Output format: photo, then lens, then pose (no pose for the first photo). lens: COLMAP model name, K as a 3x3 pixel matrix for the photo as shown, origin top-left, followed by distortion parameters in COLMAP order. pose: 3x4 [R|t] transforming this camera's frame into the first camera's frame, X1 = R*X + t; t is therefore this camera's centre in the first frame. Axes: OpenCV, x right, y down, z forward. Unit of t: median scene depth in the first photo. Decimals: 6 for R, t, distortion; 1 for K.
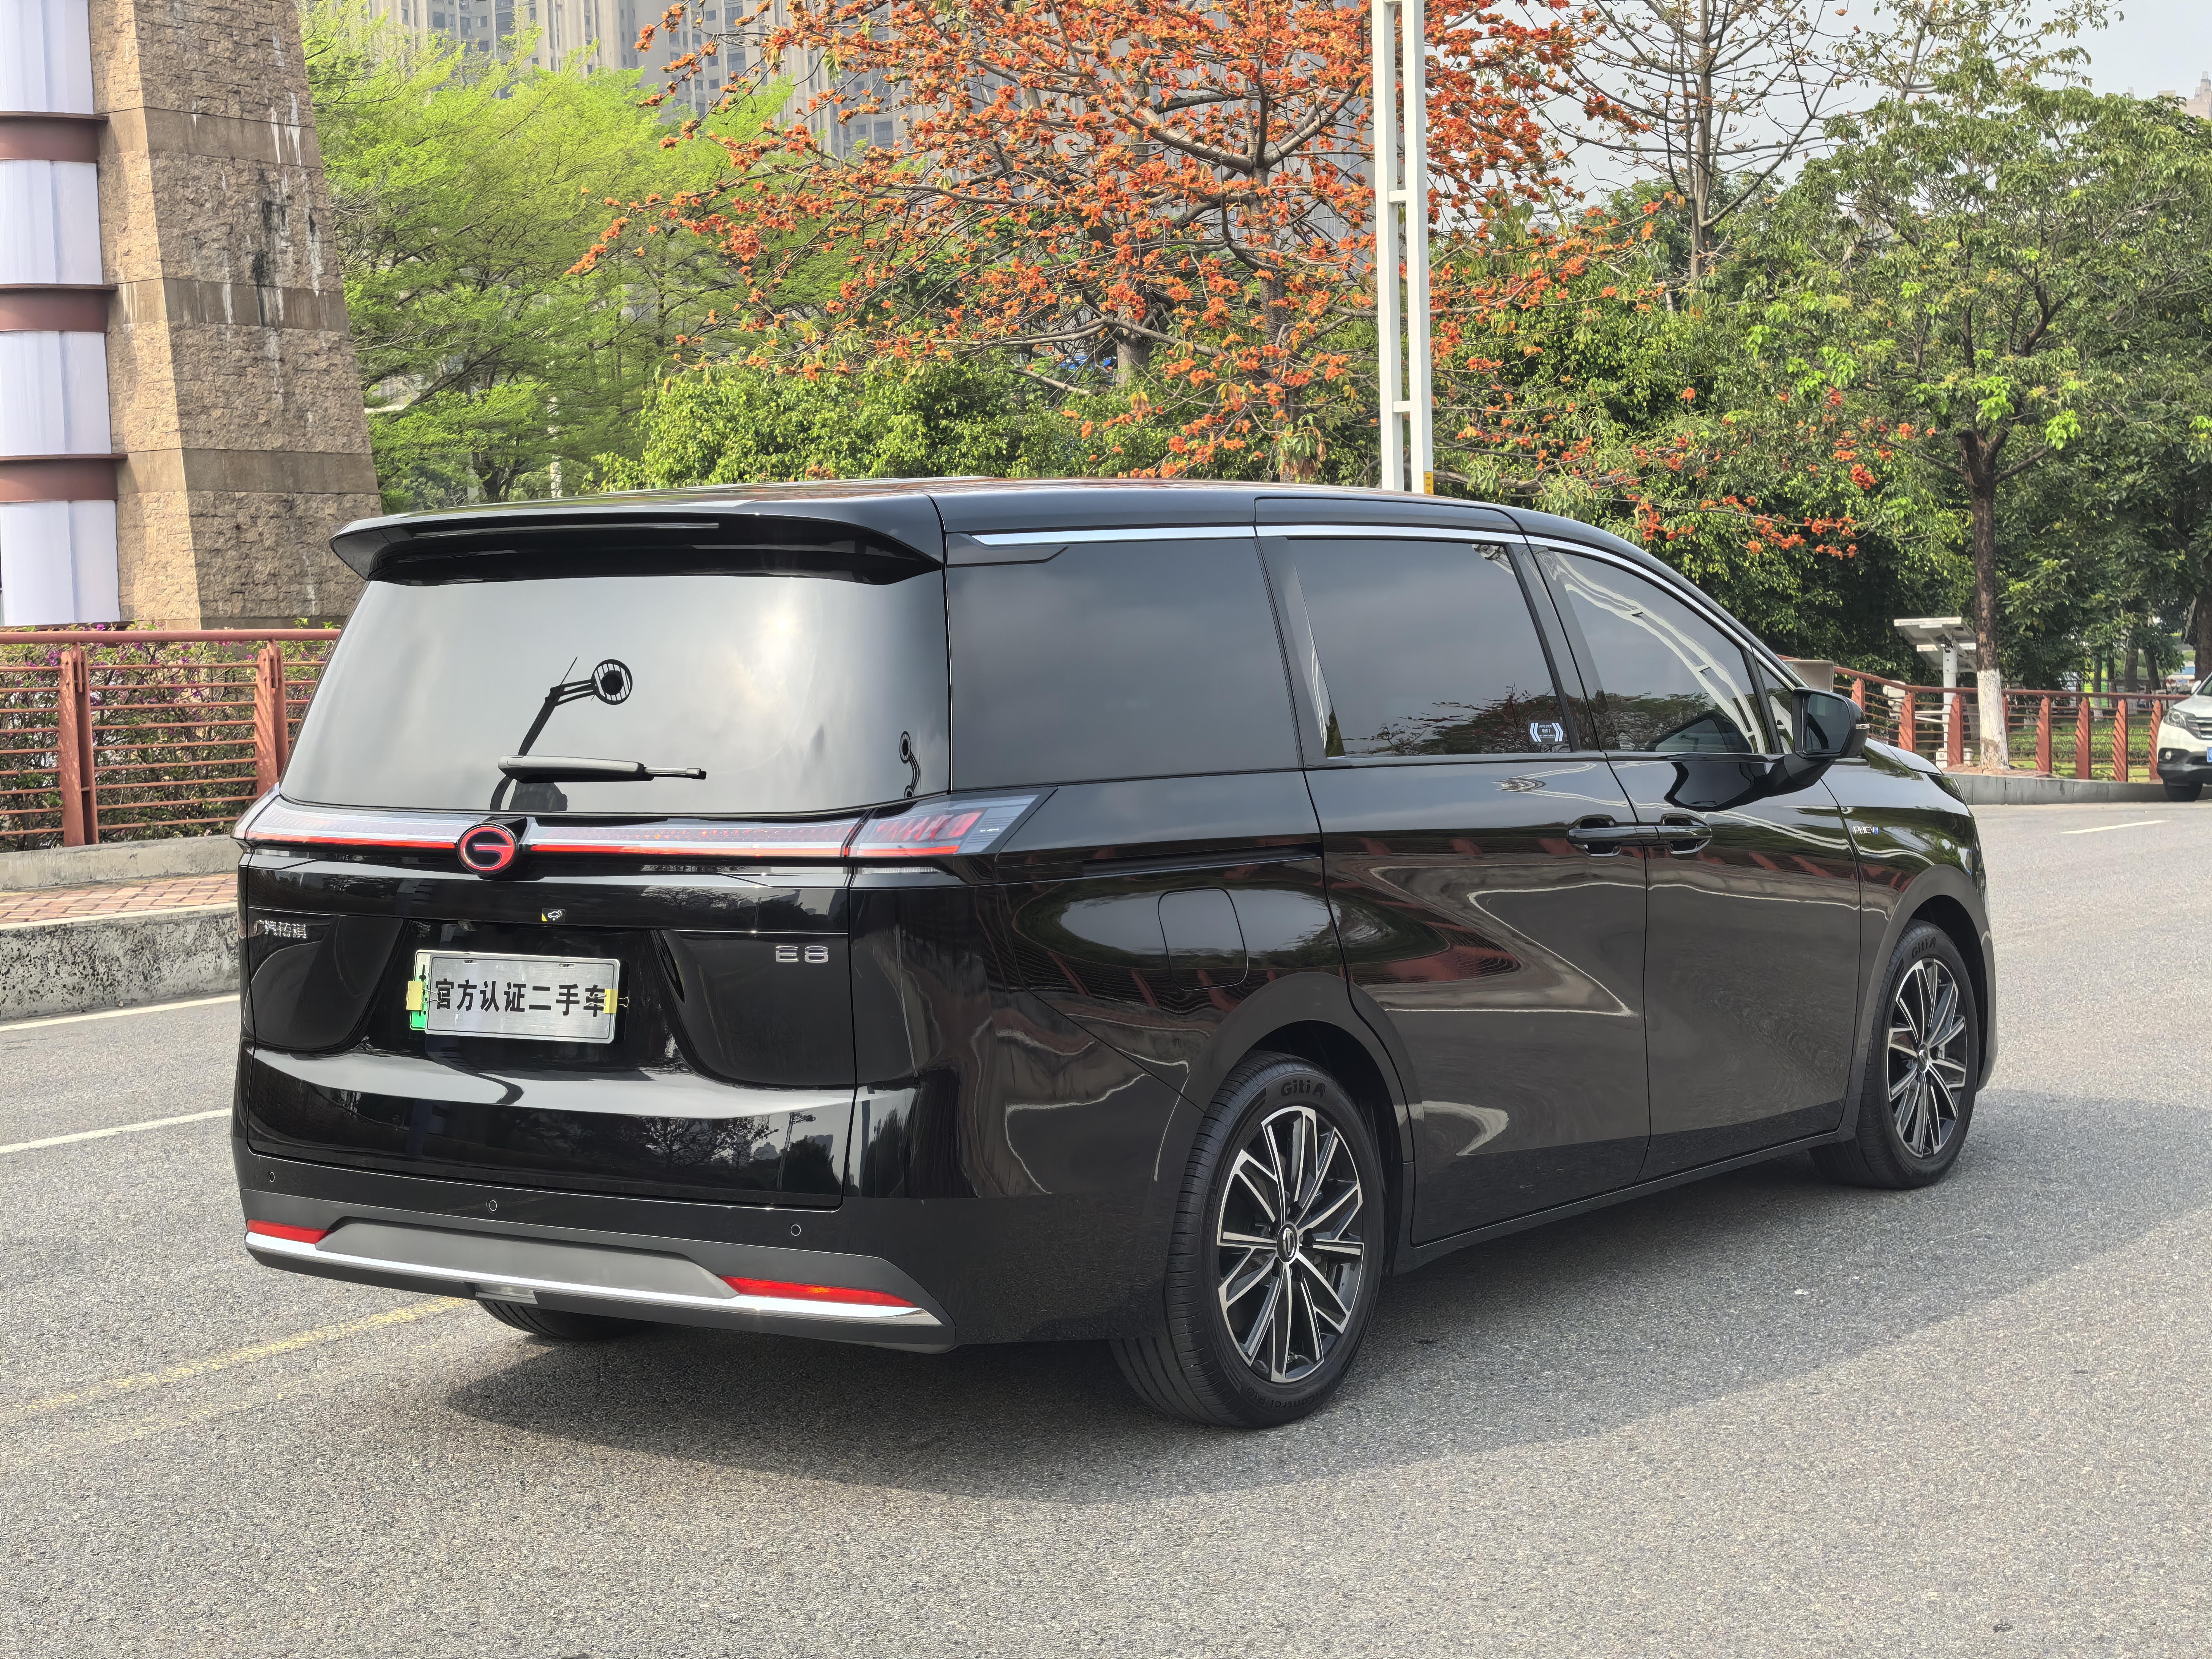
lens RADIAL K [[3514.5, 0, 1132.1], [0, 3514.5, 828.3], [0, 0, 1]] dist [0.325874, -1.201393]
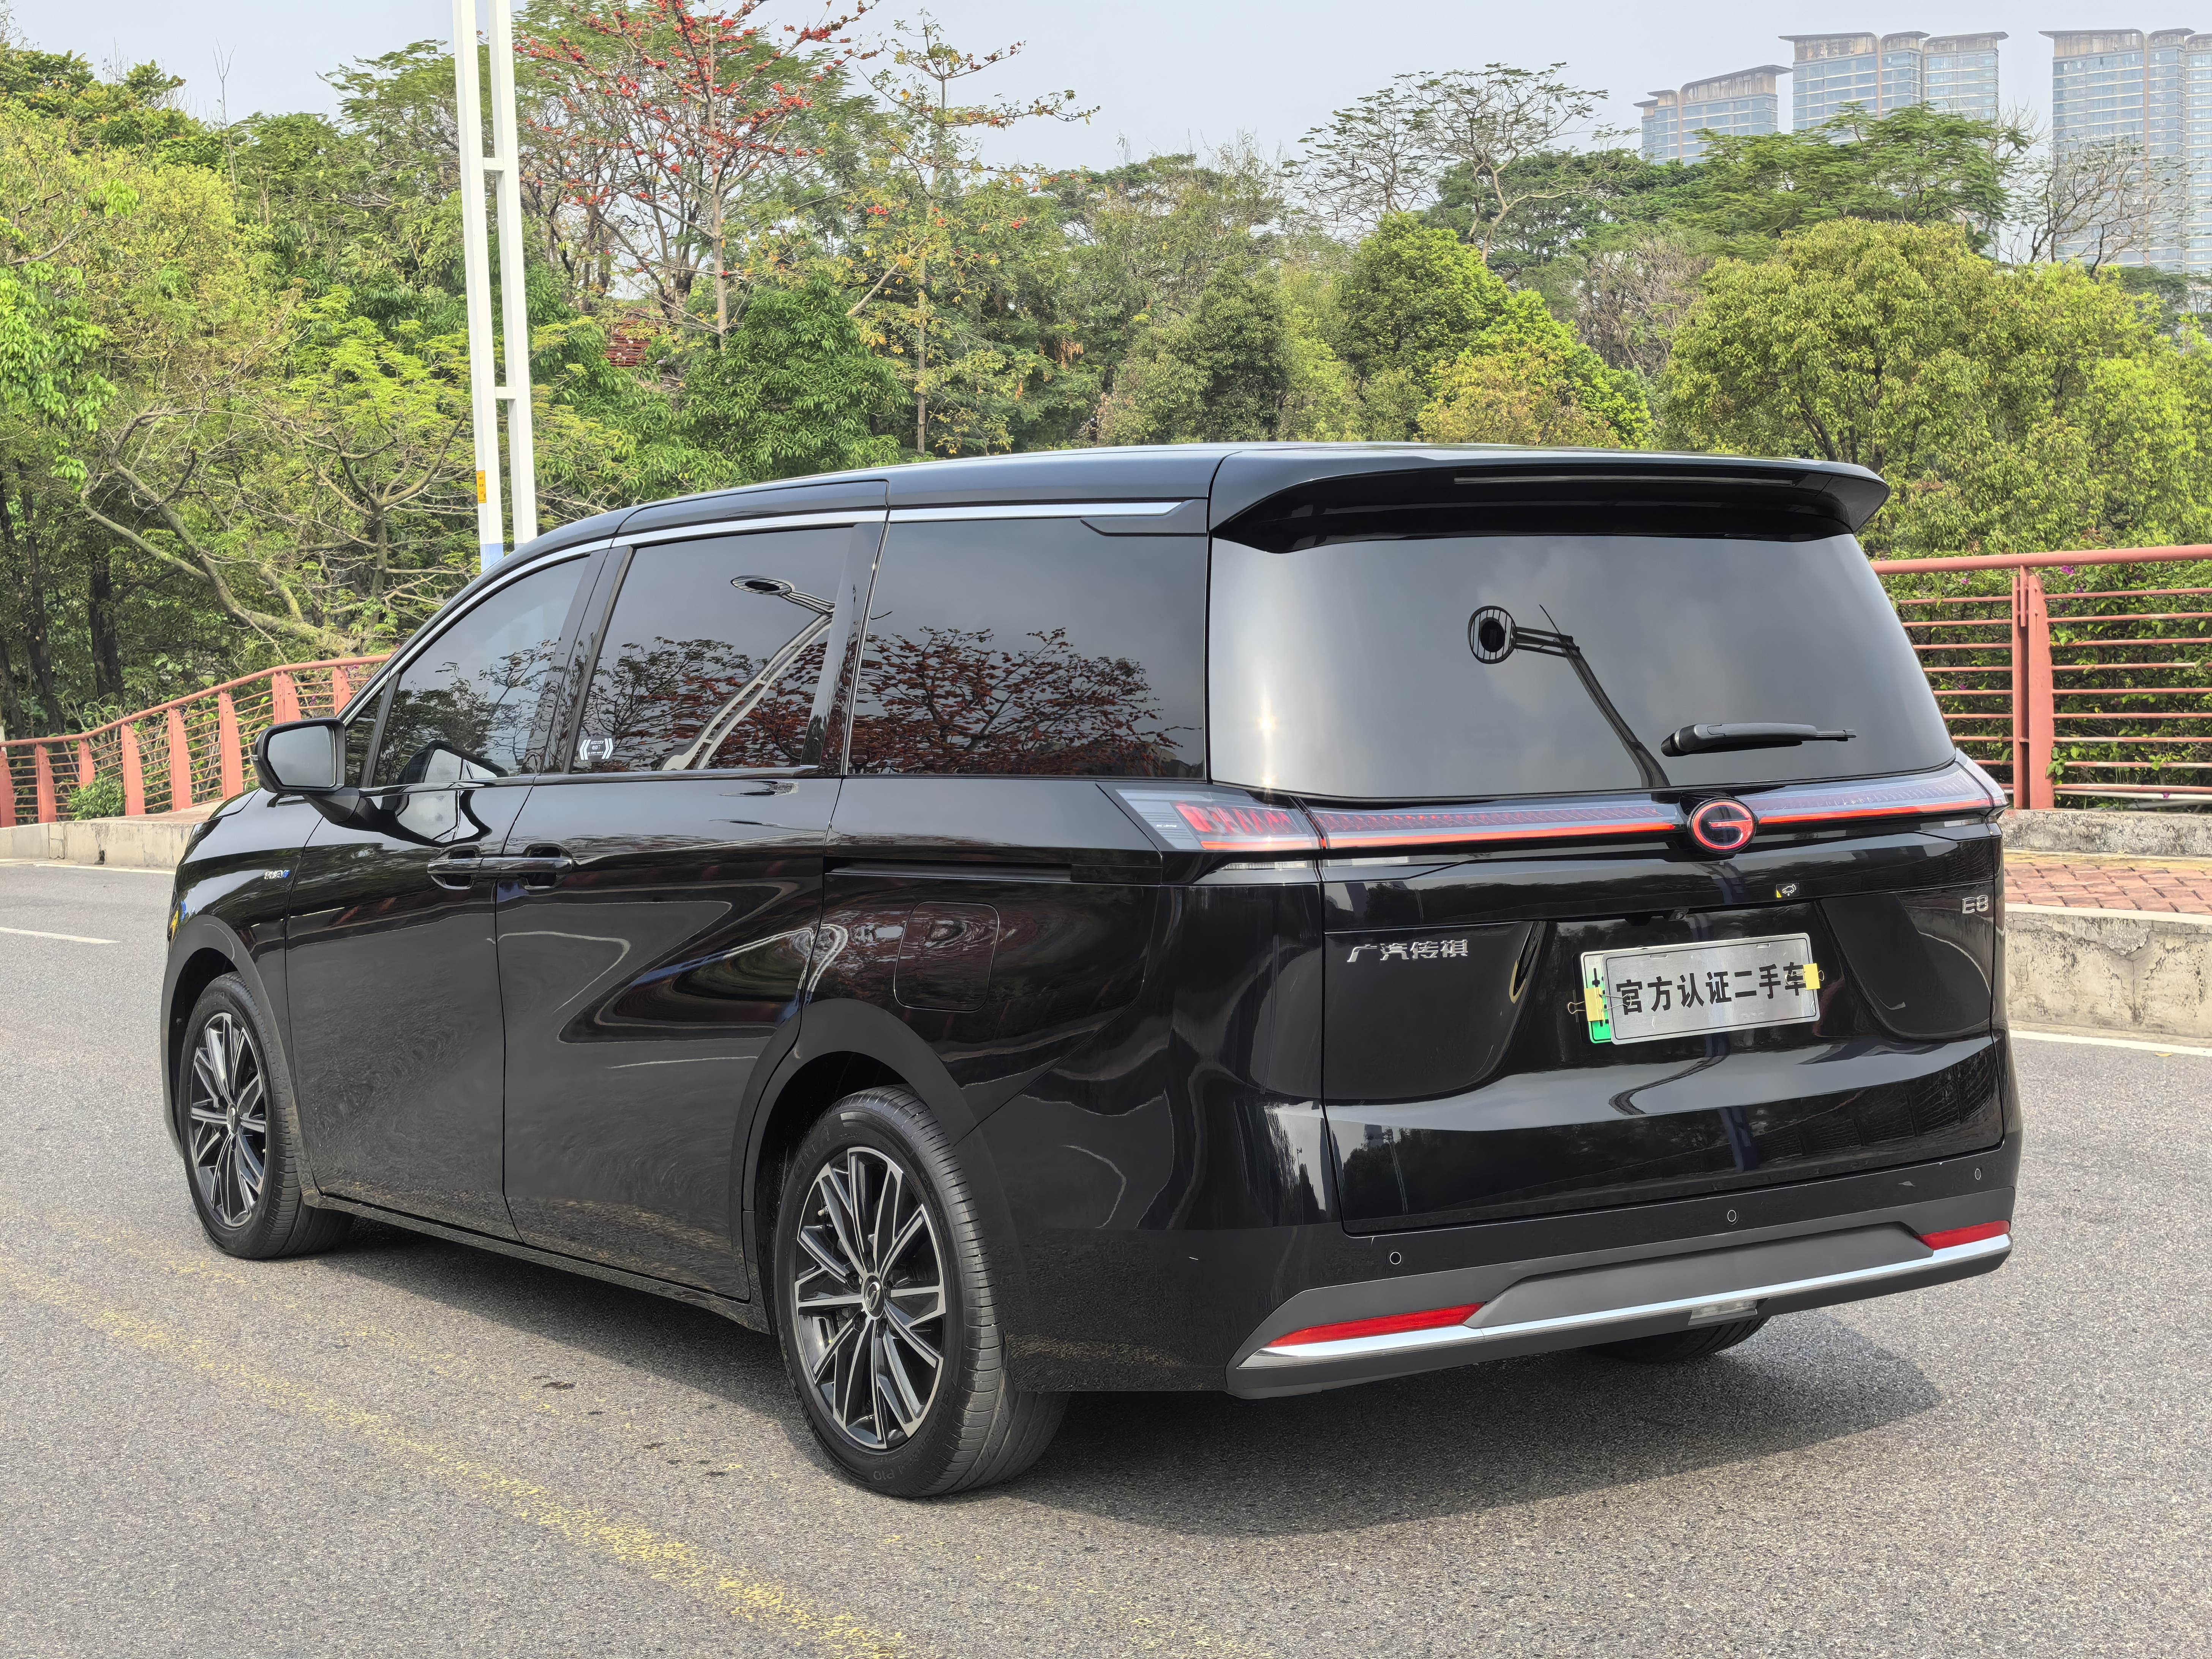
lens RADIAL K [[3550.2, 0, 1202.1], [0, 3550.2, 838.0], [0, 0, 1]] dist [0.269621, -1.135865]
pose [[0.323167, -0.035795, 0.945665, -0.196138], [0.069212, 0.997502, 0.014105, -0.002375], [-0.943807, 0.060893, 0.324838, 0.148284]]
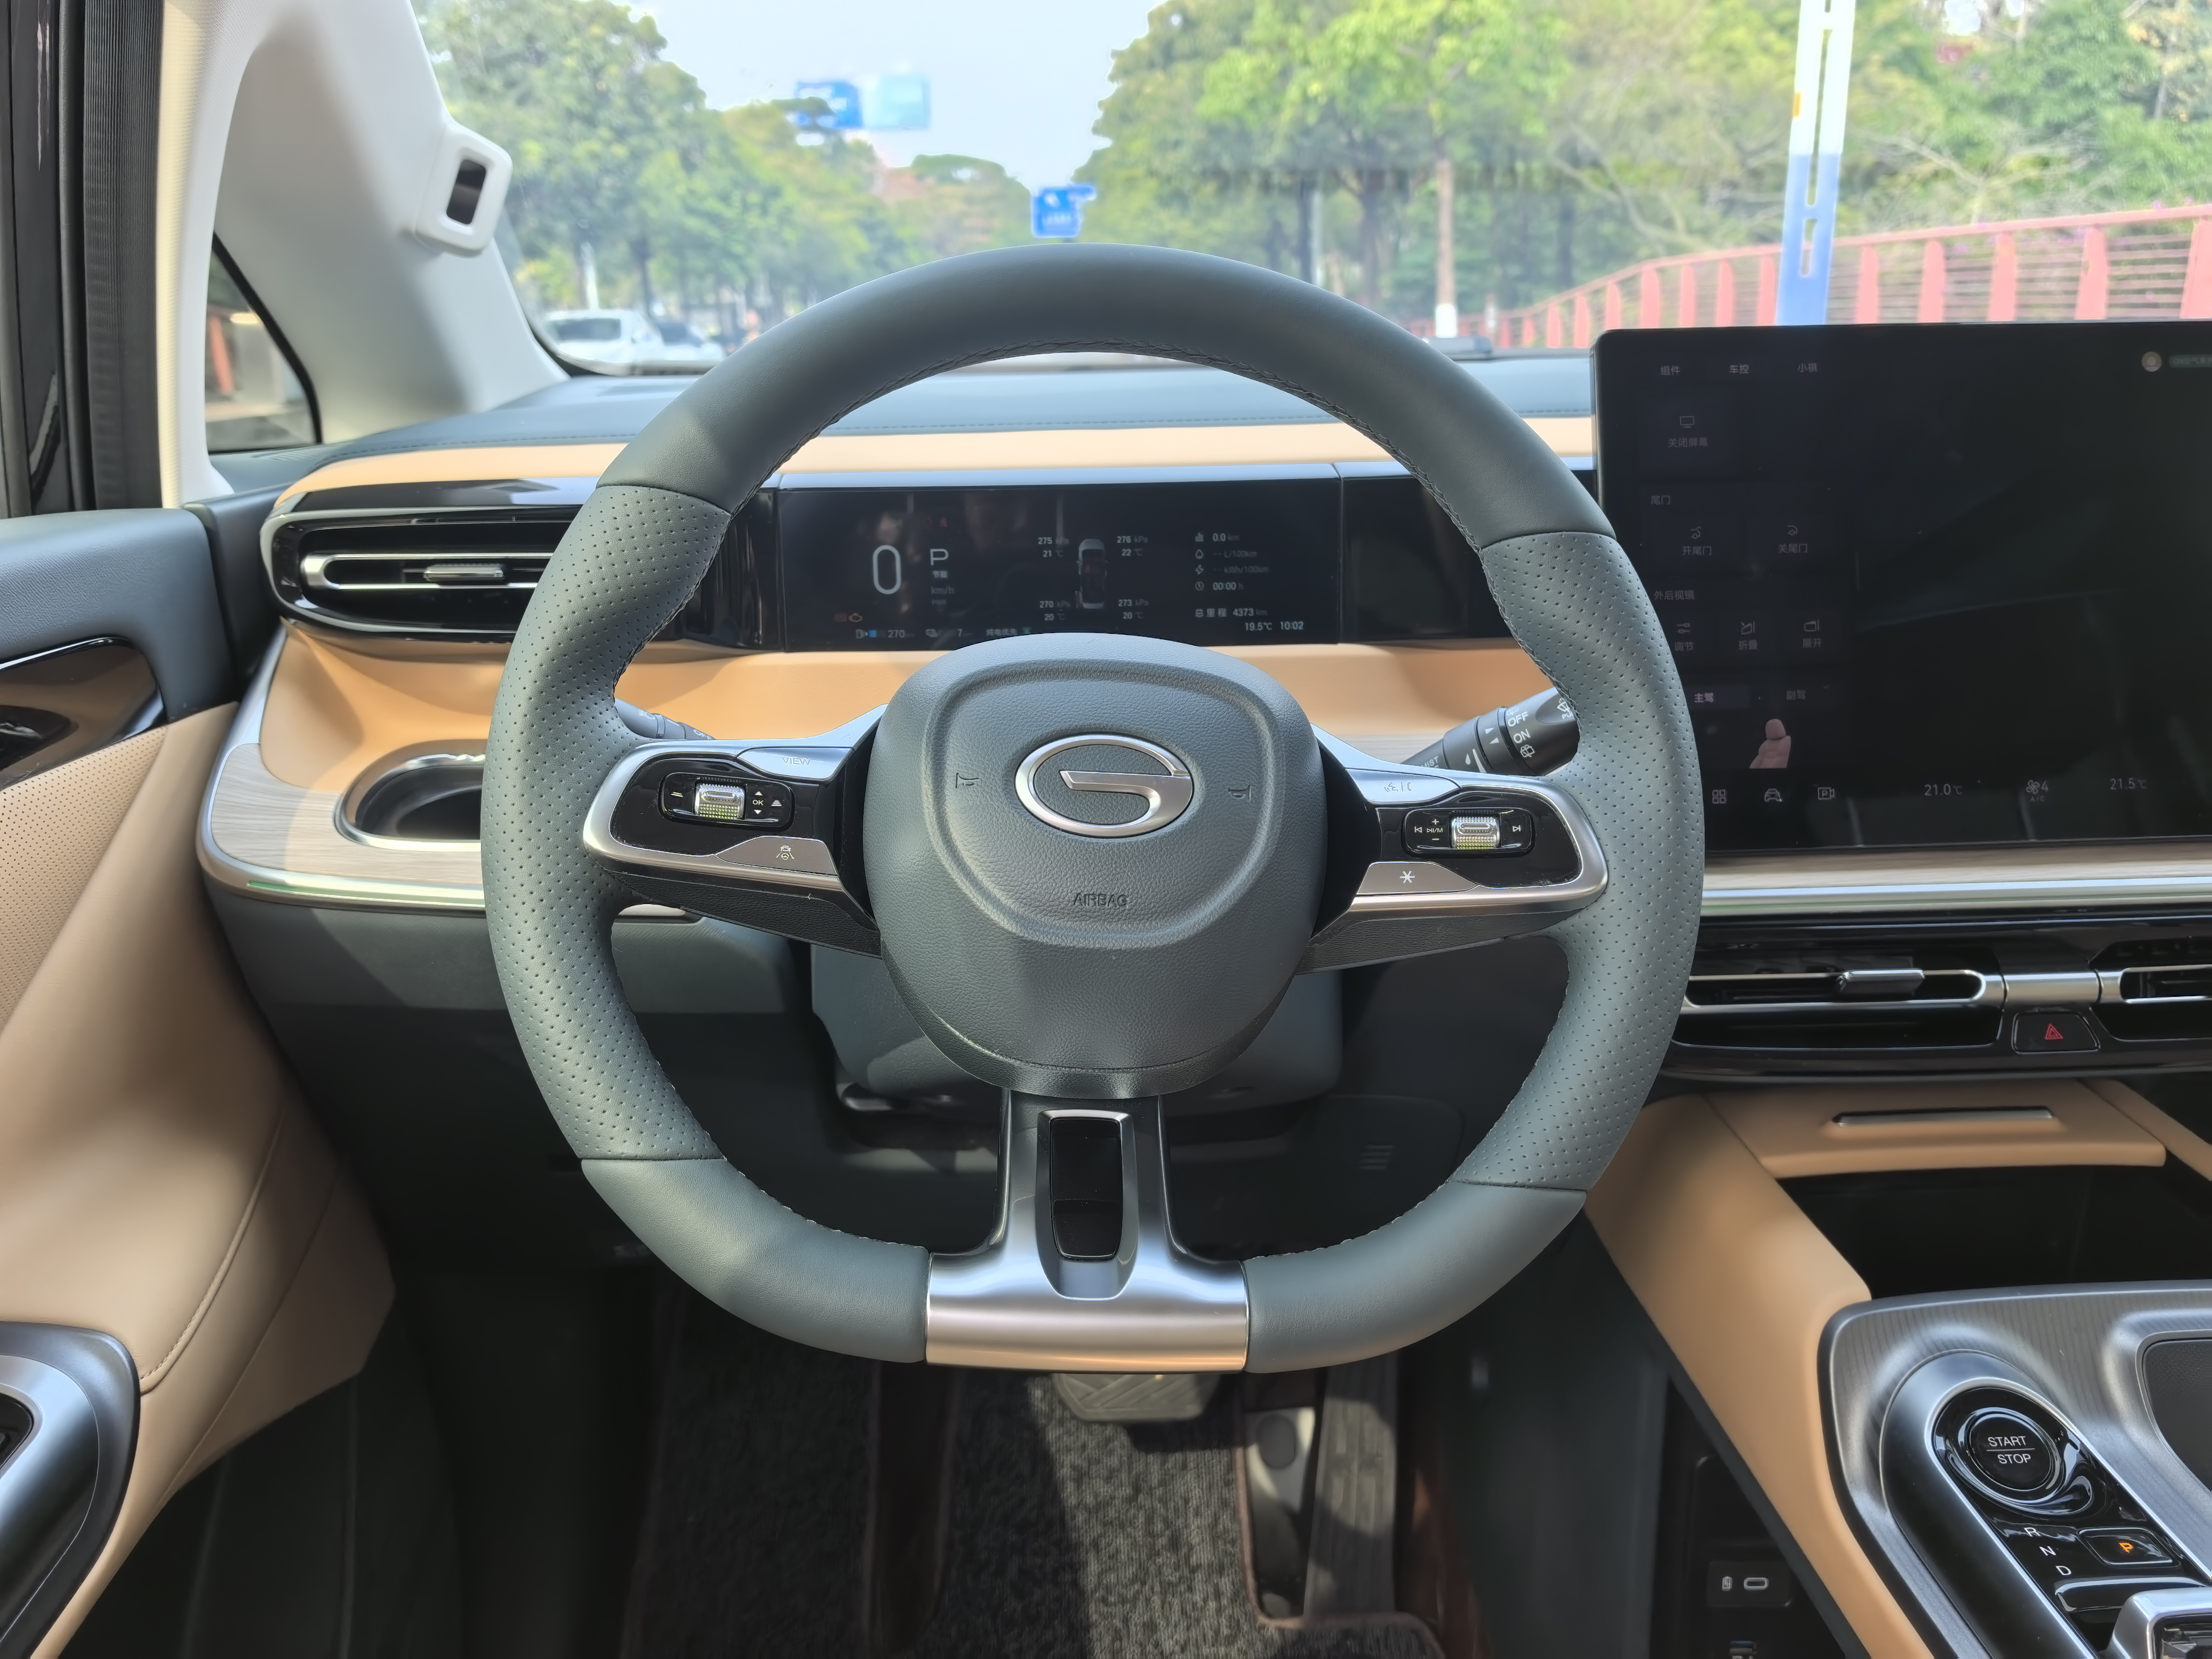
lens RADIAL K [[1790.2, 0, 1087.8], [0, 1790.2, 852.7], [0, 0, 1]] dist [-0.007584, -0.000052]
pose [[0.787412, -0.175136, 0.591024, 0.001949], [0.032220, 0.969173, 0.244264, -0.006685], [-0.615585, -0.173294, 0.768781, 0.247702]]
